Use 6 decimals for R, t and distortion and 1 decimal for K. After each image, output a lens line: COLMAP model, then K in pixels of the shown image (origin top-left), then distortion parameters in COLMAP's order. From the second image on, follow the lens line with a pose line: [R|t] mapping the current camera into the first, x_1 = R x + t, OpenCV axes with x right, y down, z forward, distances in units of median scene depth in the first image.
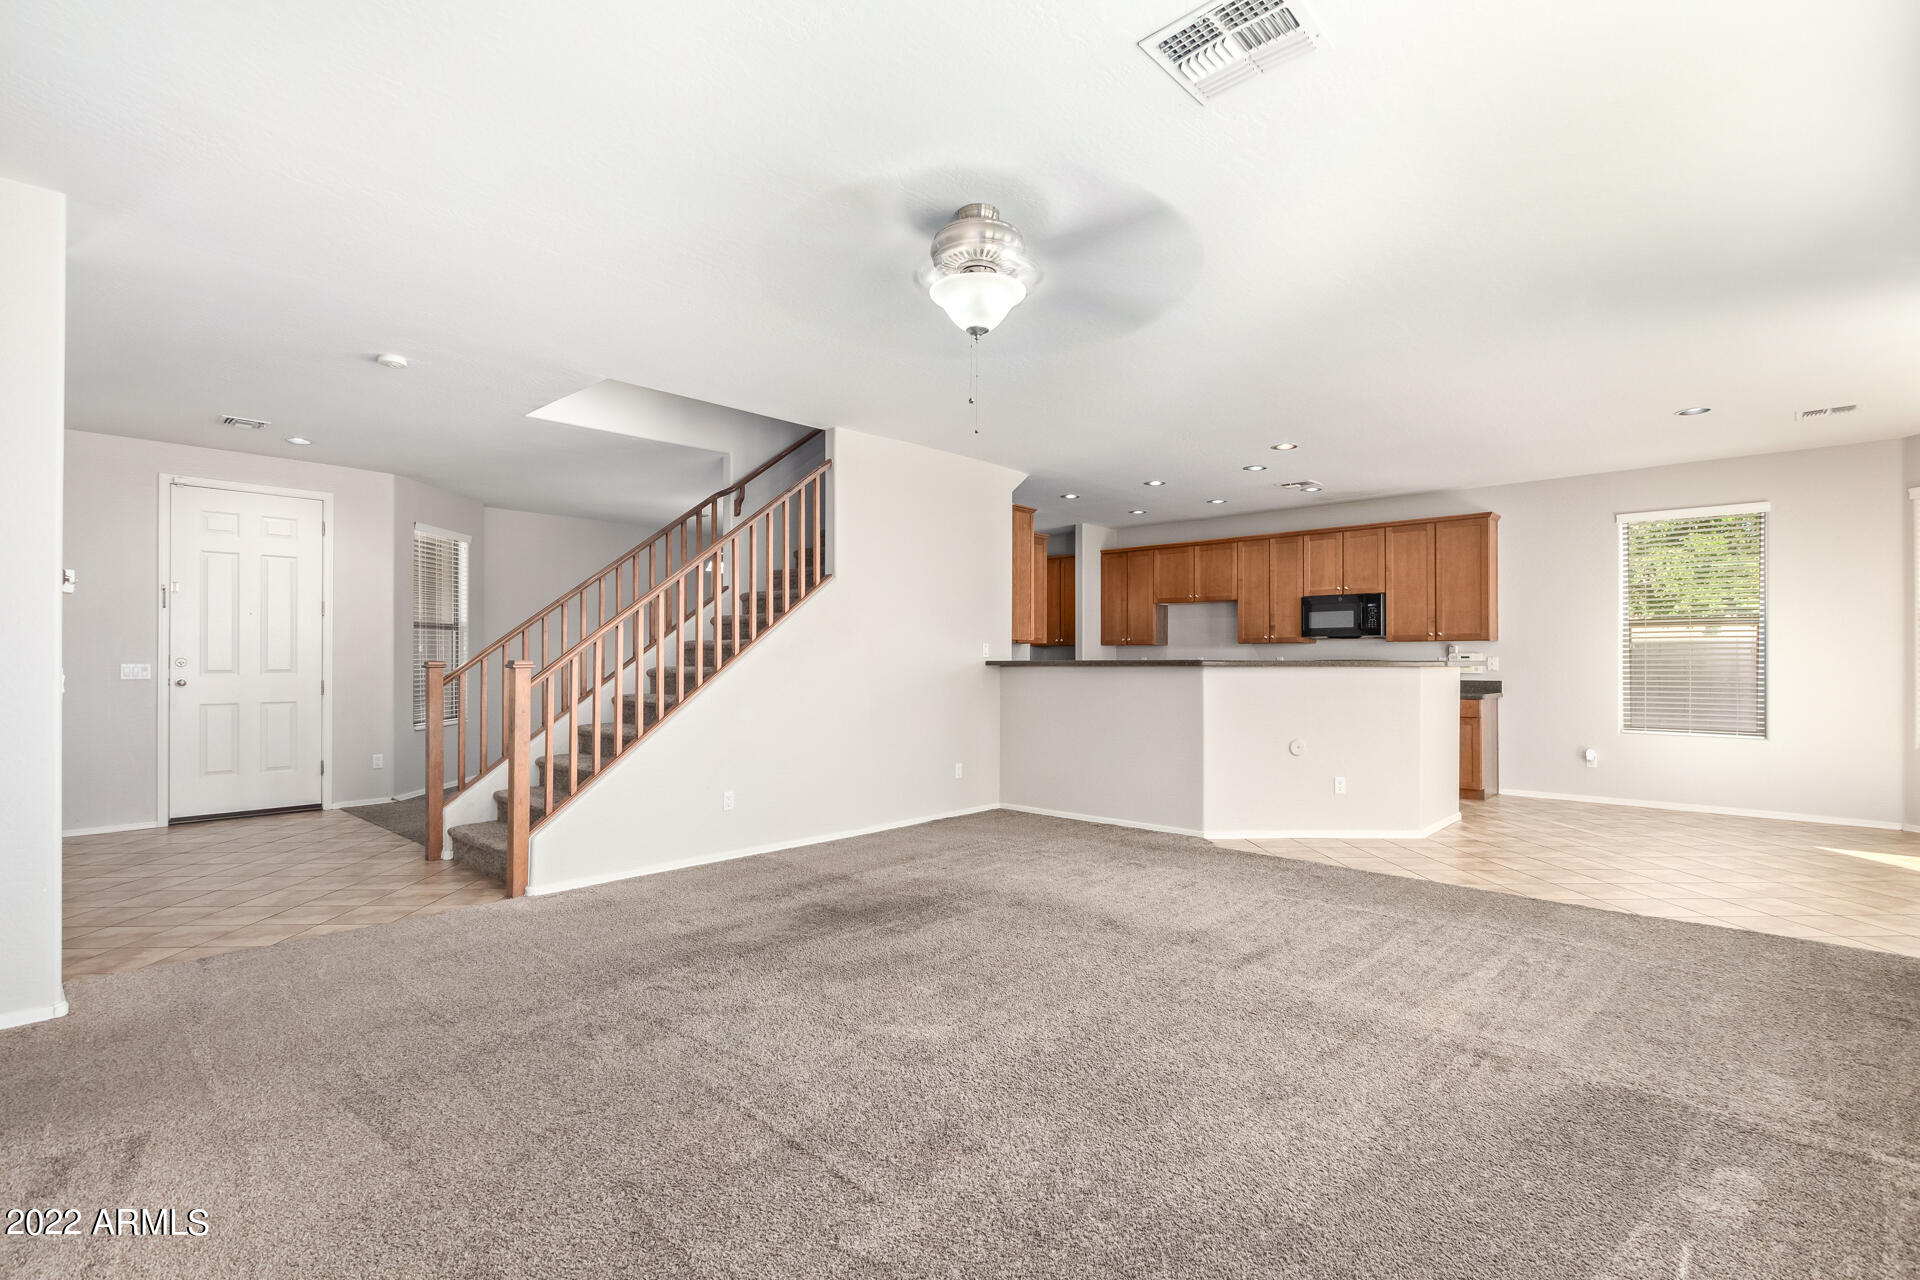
lens RADIAL K [[877.2, 0, 949.7], [0, 877.2, 658.5], [0, 0, 1]] dist [0.002457, -0.000183]
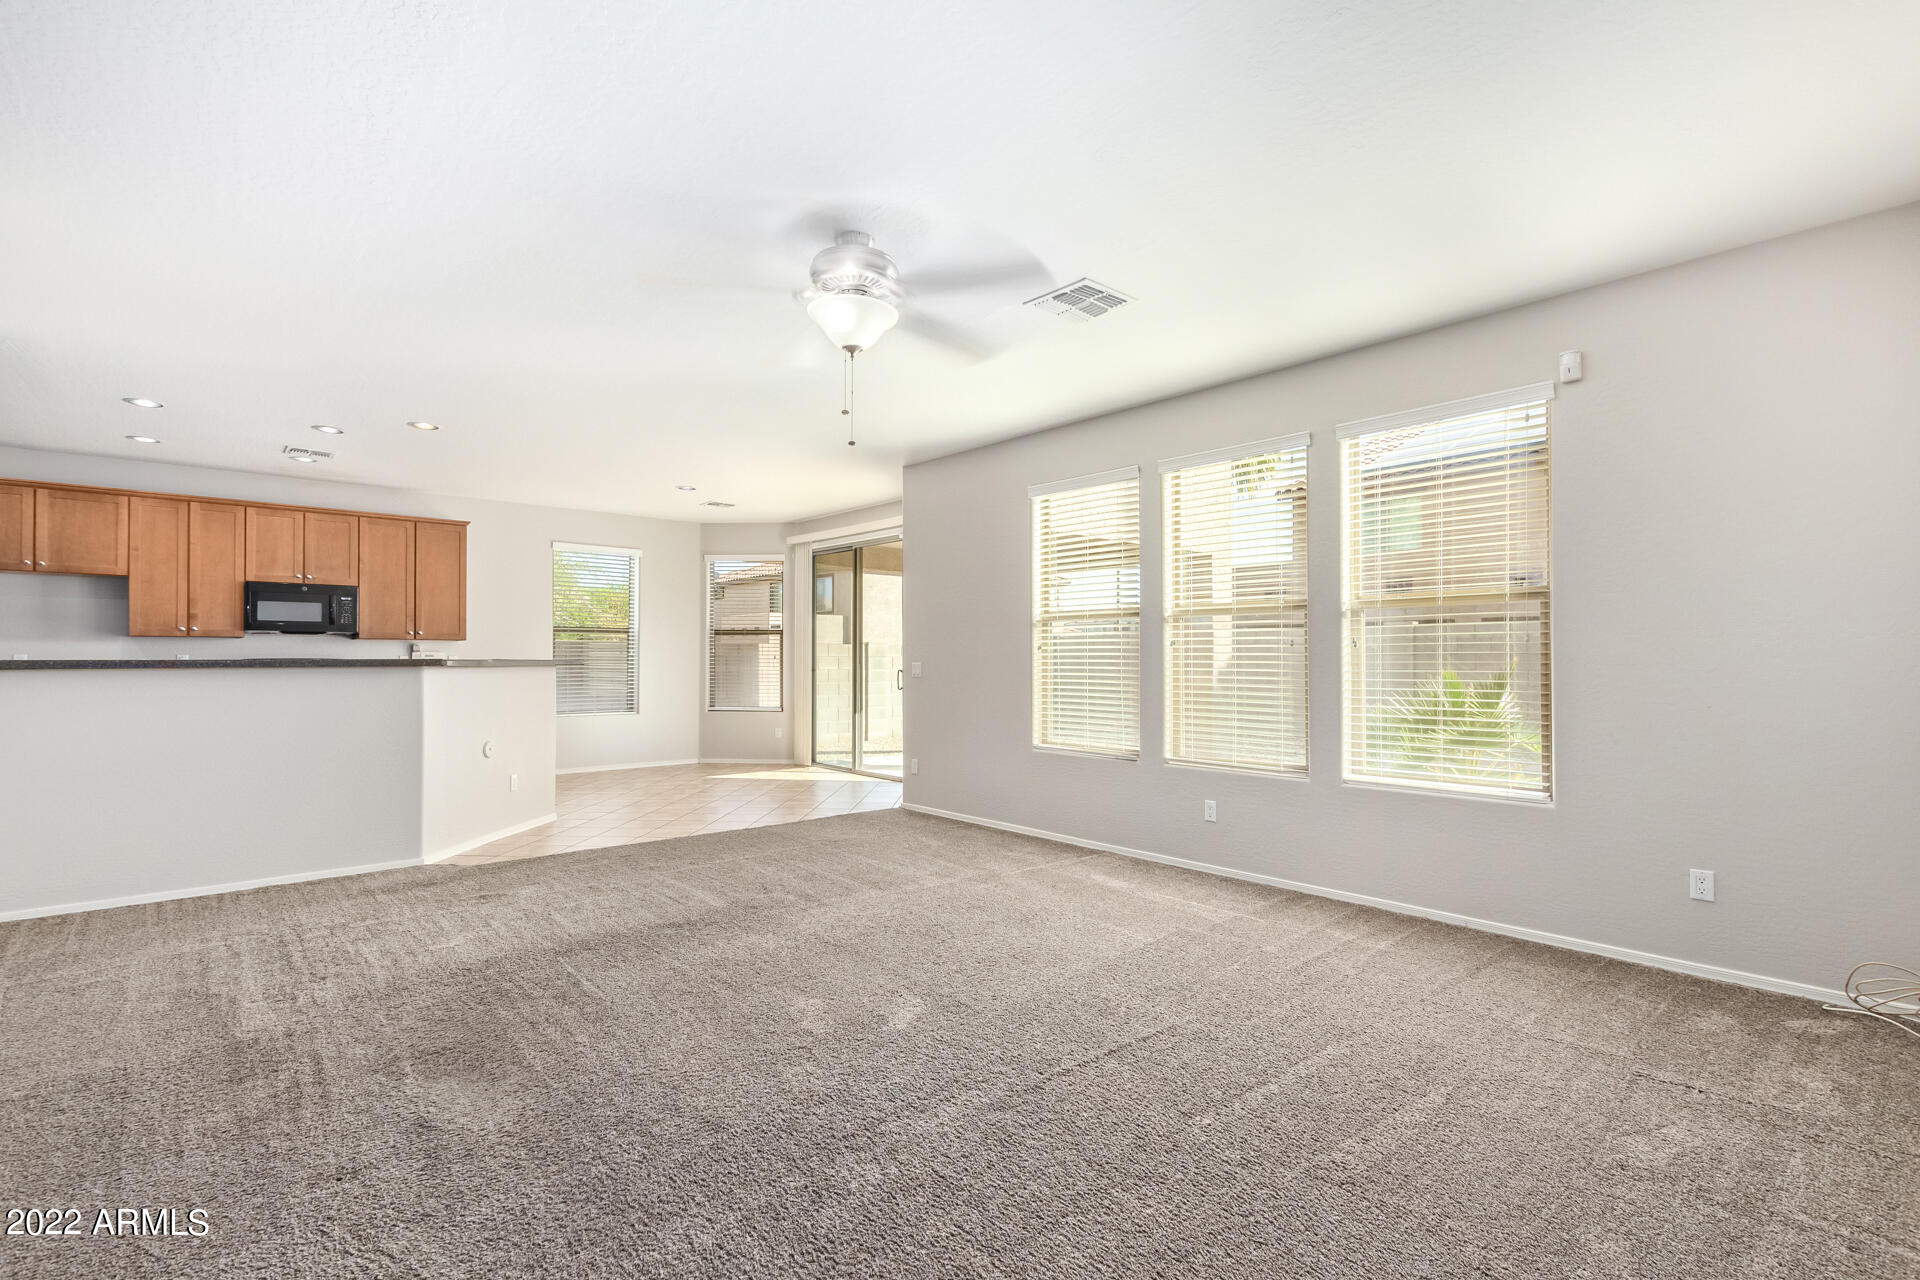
lens RADIAL K [[877.2, 0, 949.7], [0, 877.2, 658.5], [0, 0, 1]] dist [0.002457, -0.000183]
pose [[0.106050, -0.002799, 0.994357, -0.360019], [-0.001230, 0.999995, 0.002946, -0.001554], [-0.994360, -0.001535, 0.106046, 0.274775]]
